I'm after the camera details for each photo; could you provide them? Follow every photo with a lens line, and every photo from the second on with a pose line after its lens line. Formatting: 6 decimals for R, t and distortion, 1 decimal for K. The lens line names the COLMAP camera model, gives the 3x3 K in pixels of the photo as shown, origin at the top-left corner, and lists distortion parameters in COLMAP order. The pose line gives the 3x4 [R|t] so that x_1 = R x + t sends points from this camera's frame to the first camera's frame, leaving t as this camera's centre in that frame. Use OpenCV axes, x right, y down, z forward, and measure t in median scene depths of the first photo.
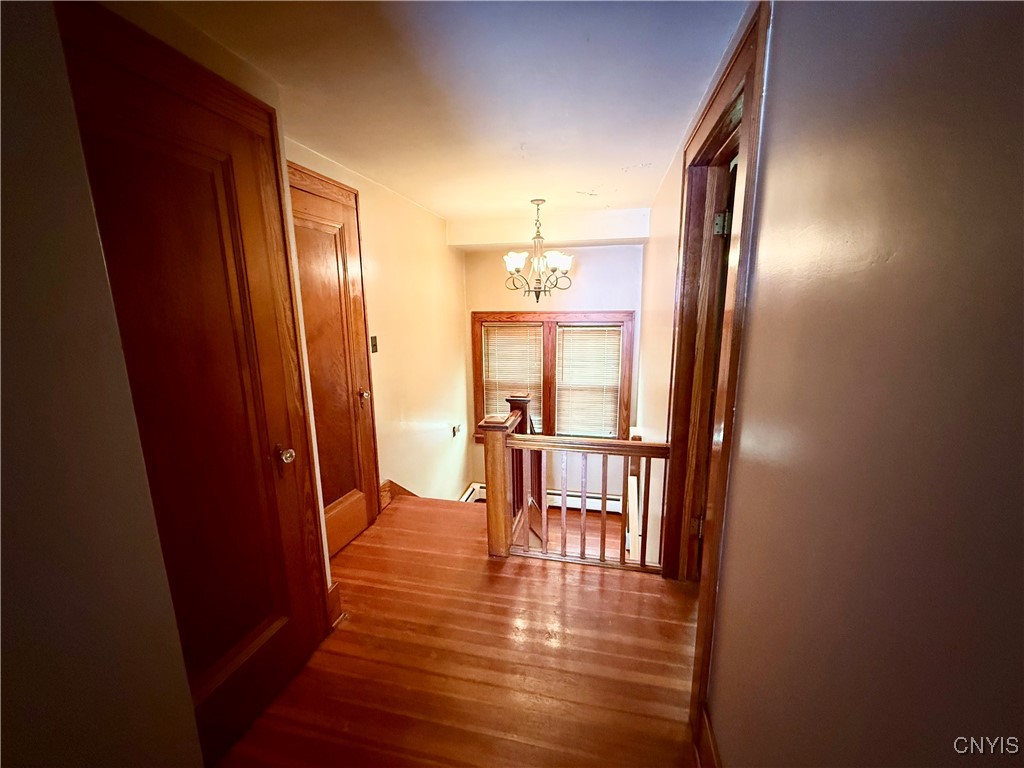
lens RADIAL K [[409.9, 0, 512.9], [0, 409.9, 383.2], [0, 0, 1]] dist [-0.001169, -0.000728]
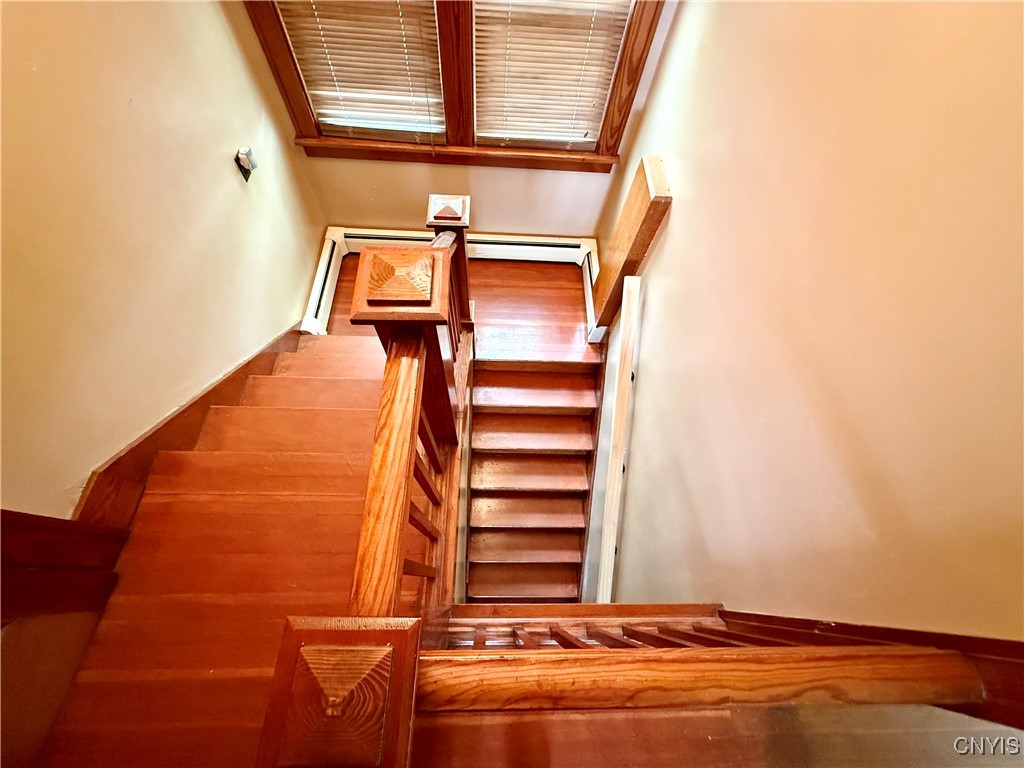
lens RADIAL K [[409.9, 0, 514.4], [0, 409.9, 385.0], [0, 0, 1]] dist [-0.001169, -0.000728]
pose [[0.966603, -0.181947, 0.180483, 0.008566], [-0.026098, 0.630699, 0.775589, -0.069673], [-0.254947, -0.754396, 0.604887, 0.482760]]
